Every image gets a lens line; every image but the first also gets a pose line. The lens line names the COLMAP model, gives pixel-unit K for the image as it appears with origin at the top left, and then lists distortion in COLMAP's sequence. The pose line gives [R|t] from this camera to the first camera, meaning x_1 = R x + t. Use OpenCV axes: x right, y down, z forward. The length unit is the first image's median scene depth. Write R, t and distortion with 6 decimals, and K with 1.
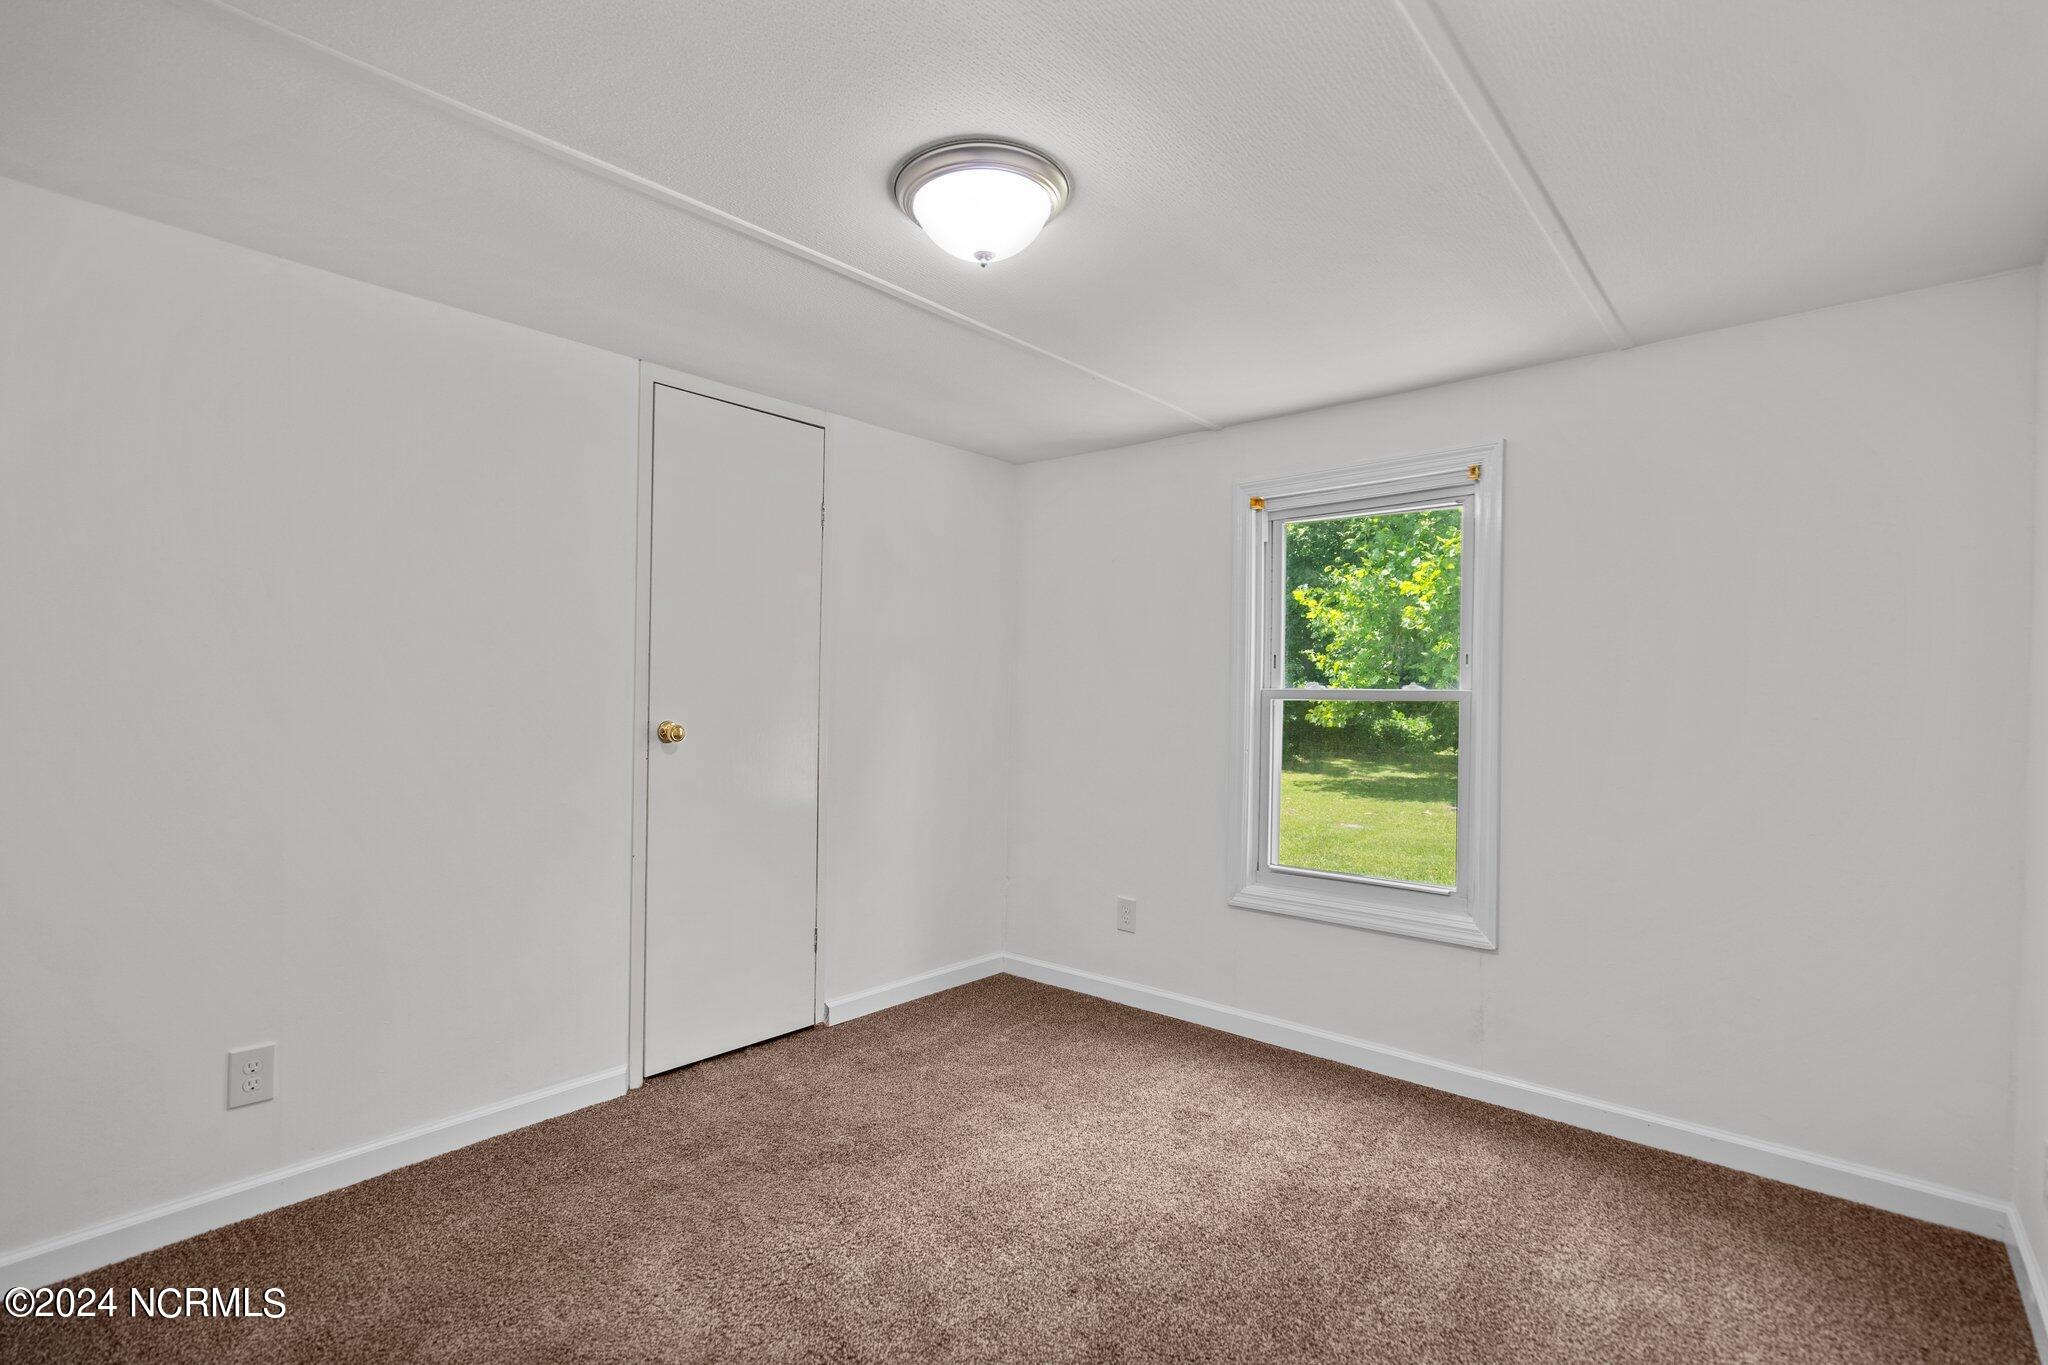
lens RADIAL K [[936.8, 0, 1022.1], [0, 936.8, 677.8], [0, 0, 1]] dist [-0.001238, -0.000131]
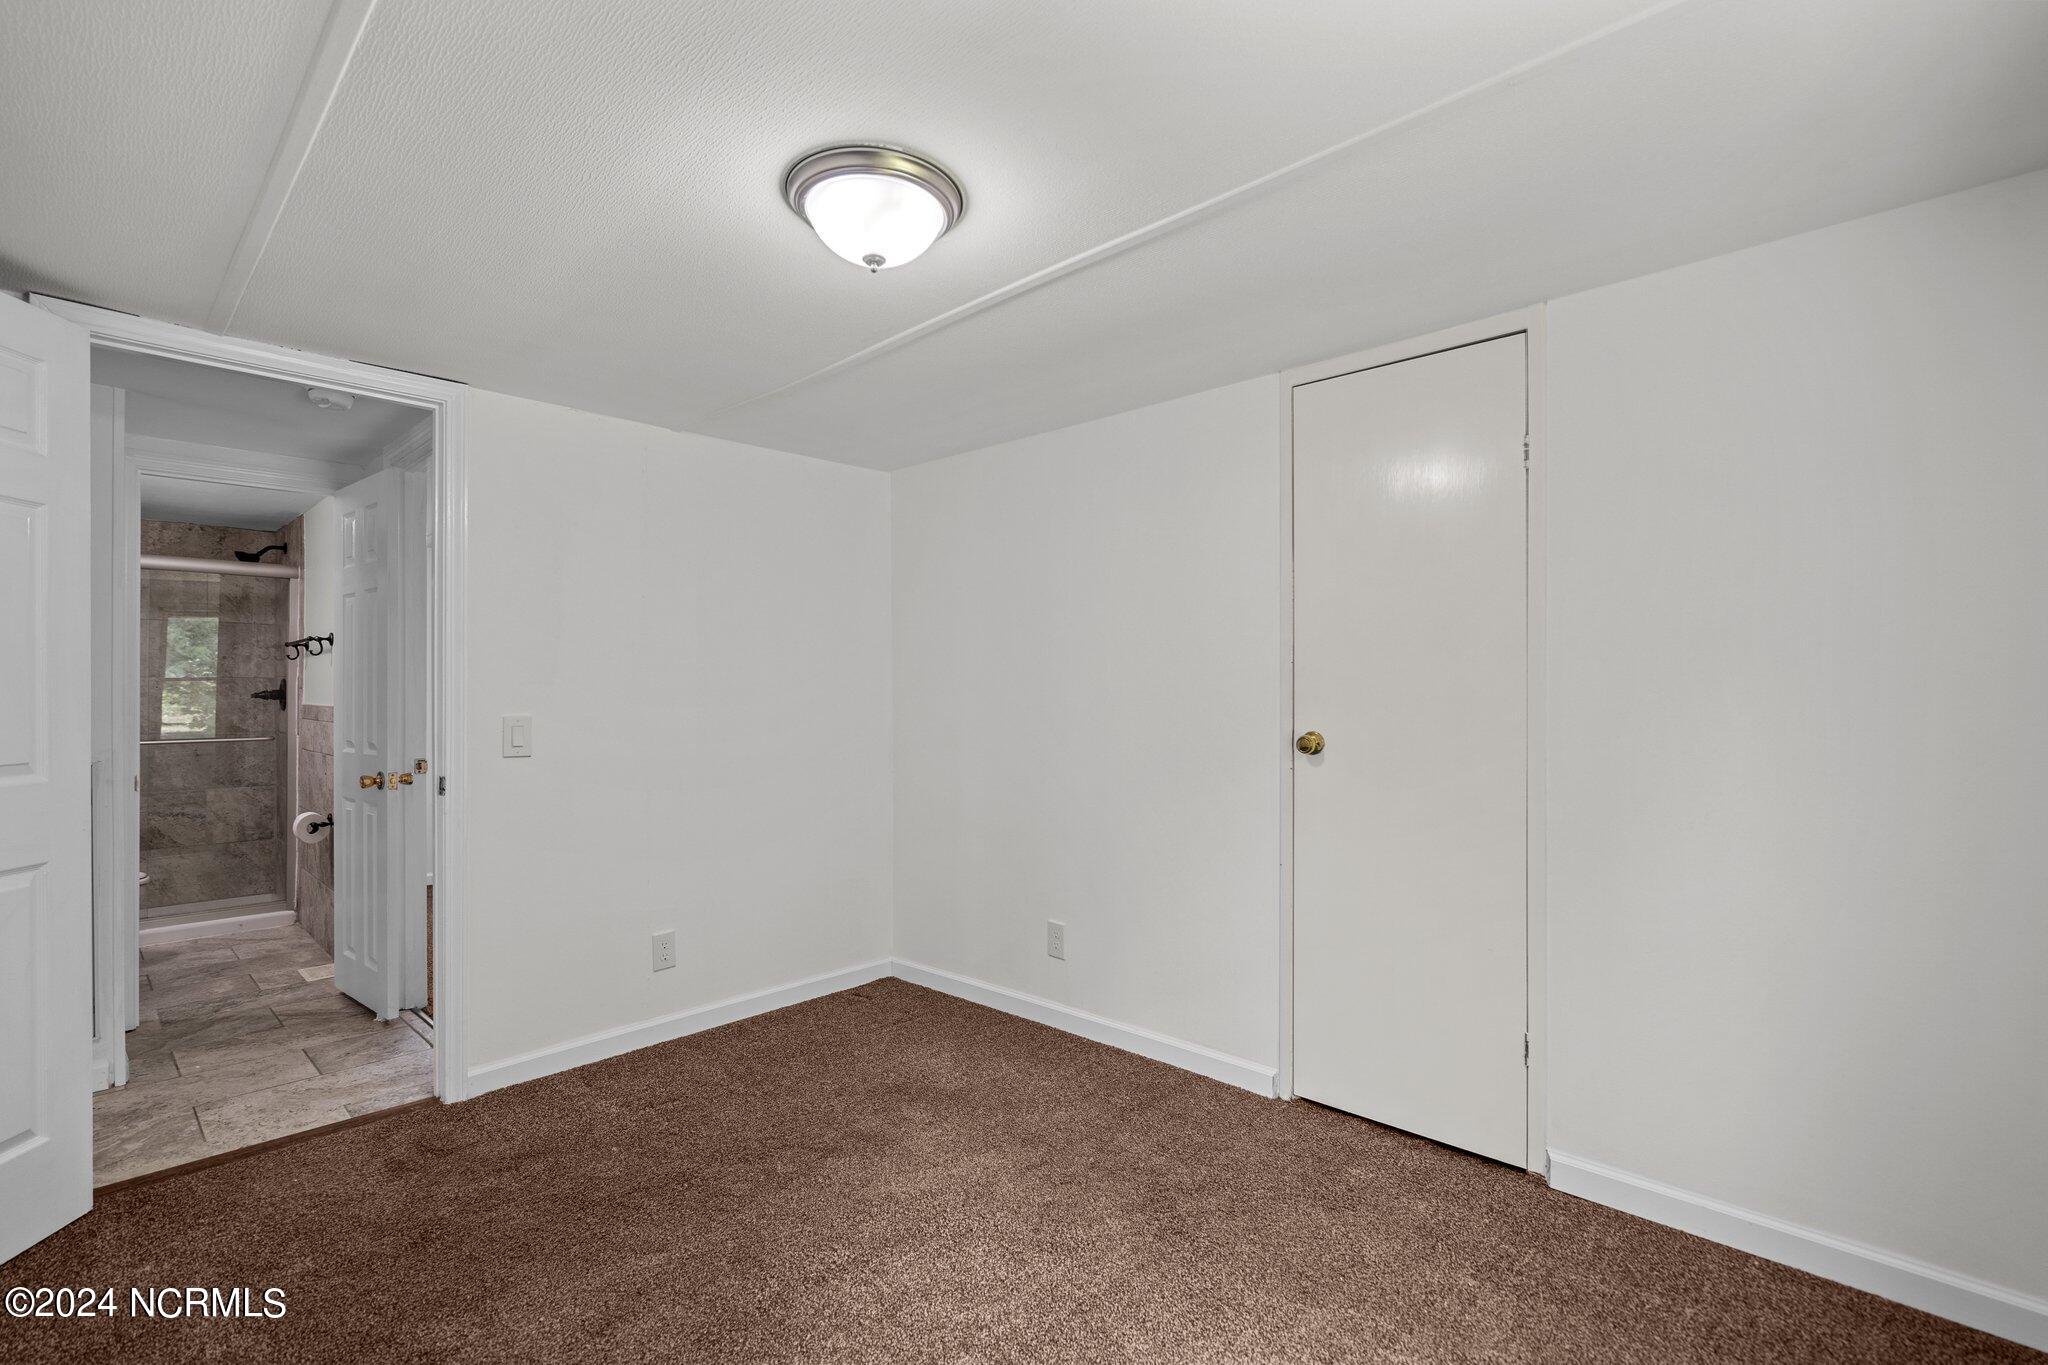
lens RADIAL K [[936.8, 0, 1022.1], [0, 936.8, 677.8], [0, 0, 1]] dist [-0.001238, -0.000131]
pose [[-0.038840, -0.026758, -0.998887, 0.591967], [0.008962, 0.999592, -0.027125, 0.014820], [0.999205, -0.010006, -0.038584, 0.749507]]
